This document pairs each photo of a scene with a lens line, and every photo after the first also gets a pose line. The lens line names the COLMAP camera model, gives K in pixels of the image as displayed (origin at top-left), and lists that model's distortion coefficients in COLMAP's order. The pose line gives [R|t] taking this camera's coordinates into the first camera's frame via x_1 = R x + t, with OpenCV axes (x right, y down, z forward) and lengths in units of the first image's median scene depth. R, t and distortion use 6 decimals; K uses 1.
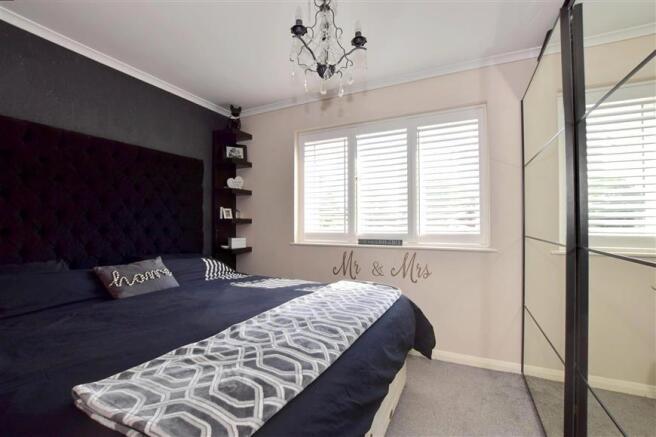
lens RADIAL K [[293.4, 0, 328.1], [0, 293.4, 222.1], [0, 0, 1]] dist [-0.019179, 0.001999]
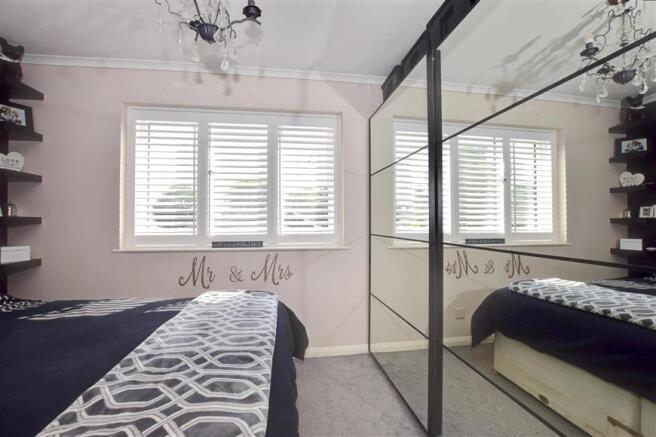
lens RADIAL K [[293.4, 0, 329.0], [0, 293.4, 221.6], [0, 0, 1]] dist [-0.019179, 0.001999]
pose [[0.826961, 0.002794, 0.562252, -0.122033], [-0.001461, 0.999995, -0.002820, -0.000225], [-0.562257, 0.001511, 0.826961, 0.108795]]
